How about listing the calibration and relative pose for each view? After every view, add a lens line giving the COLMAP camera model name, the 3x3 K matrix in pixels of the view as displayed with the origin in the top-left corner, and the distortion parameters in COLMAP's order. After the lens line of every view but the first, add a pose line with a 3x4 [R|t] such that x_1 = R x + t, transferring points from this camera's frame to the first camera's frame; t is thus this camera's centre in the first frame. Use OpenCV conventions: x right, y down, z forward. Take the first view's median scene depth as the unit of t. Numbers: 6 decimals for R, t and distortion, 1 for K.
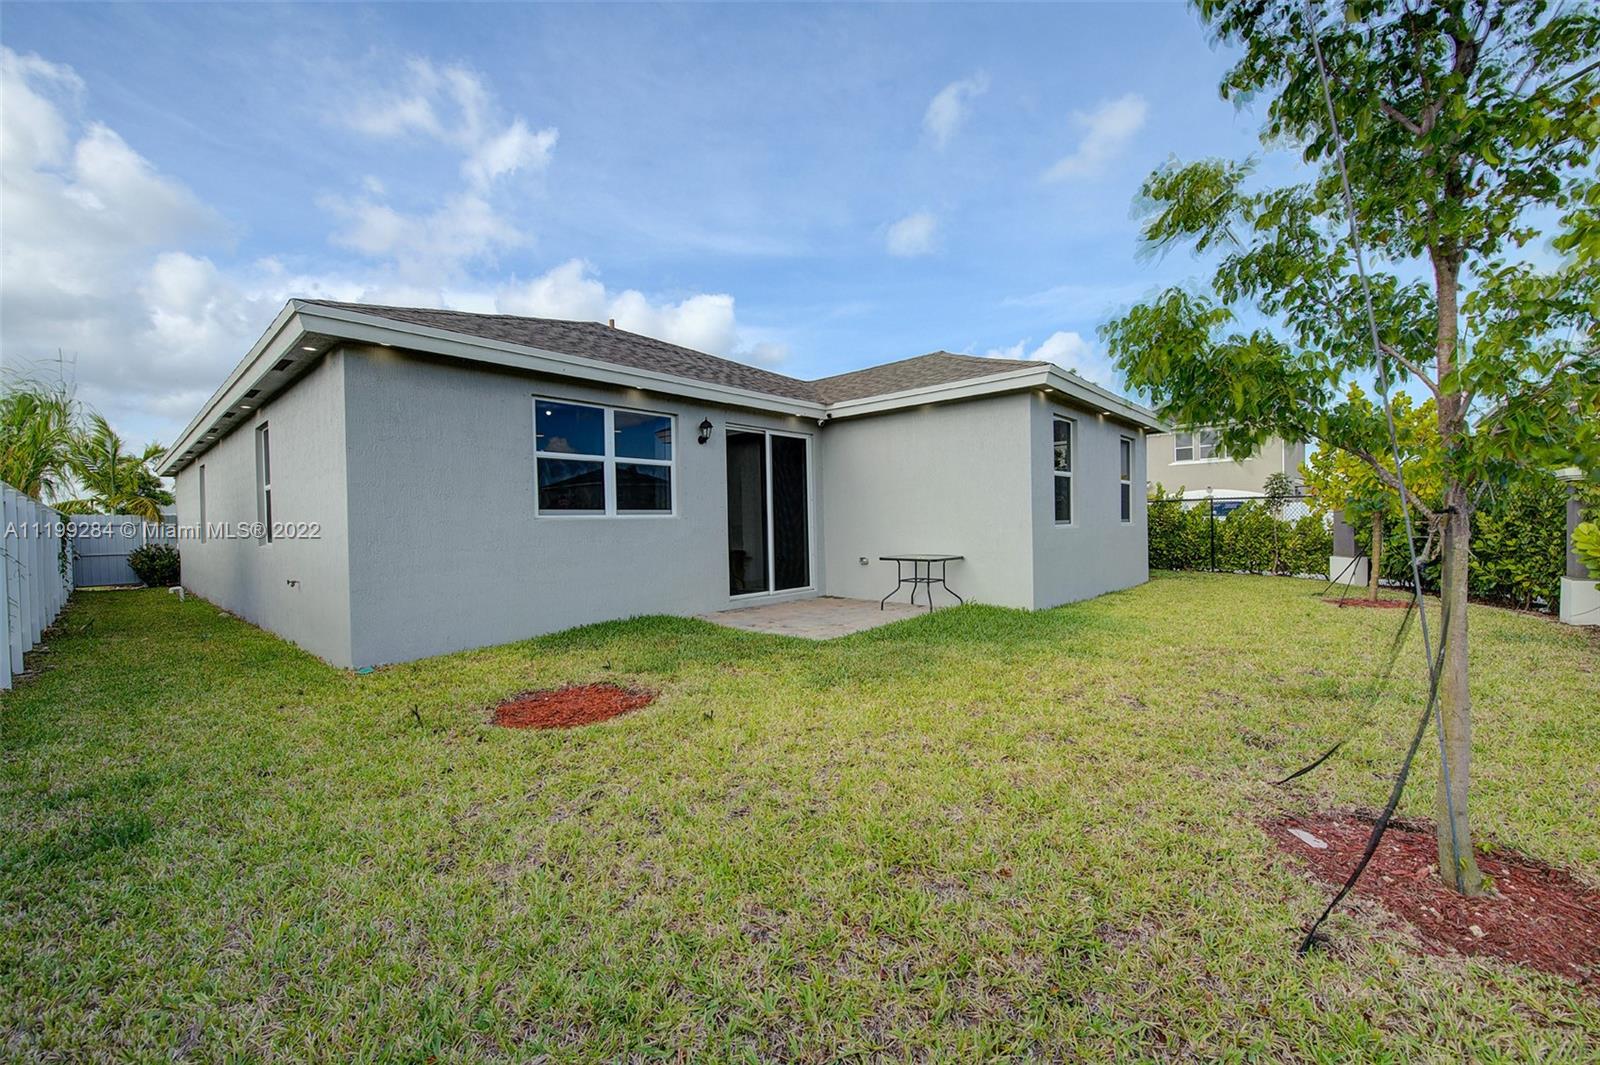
lens RADIAL K [[638.4, 0, 800.0], [0, 638.4, 532.5], [0, 0, 1]] dist [-0.016537, -0.000978]
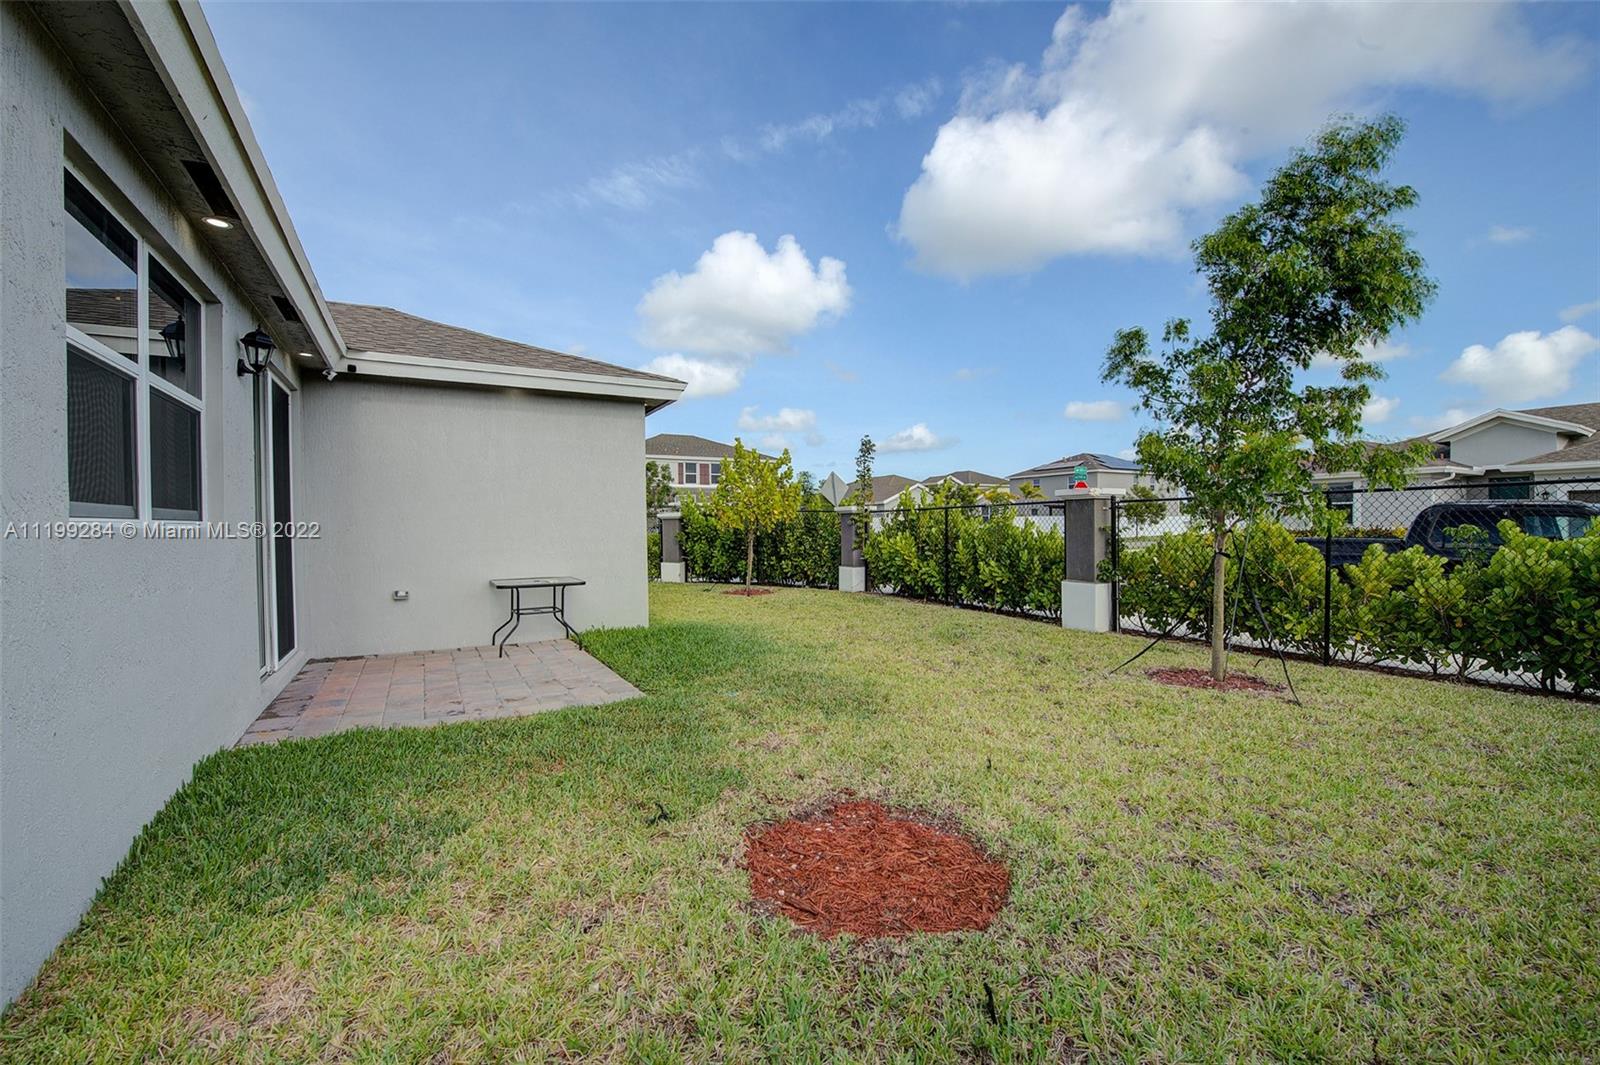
lens RADIAL K [[638.4, 0, 800.0], [0, 638.4, 532.5], [0, 0, 1]] dist [-0.016537, -0.000978]
pose [[0.291068, 0.001986, 0.956700, -0.482376], [0.023420, 0.999683, -0.009201, -0.007717], [-0.956416, 0.025084, 0.290929, 0.472451]]
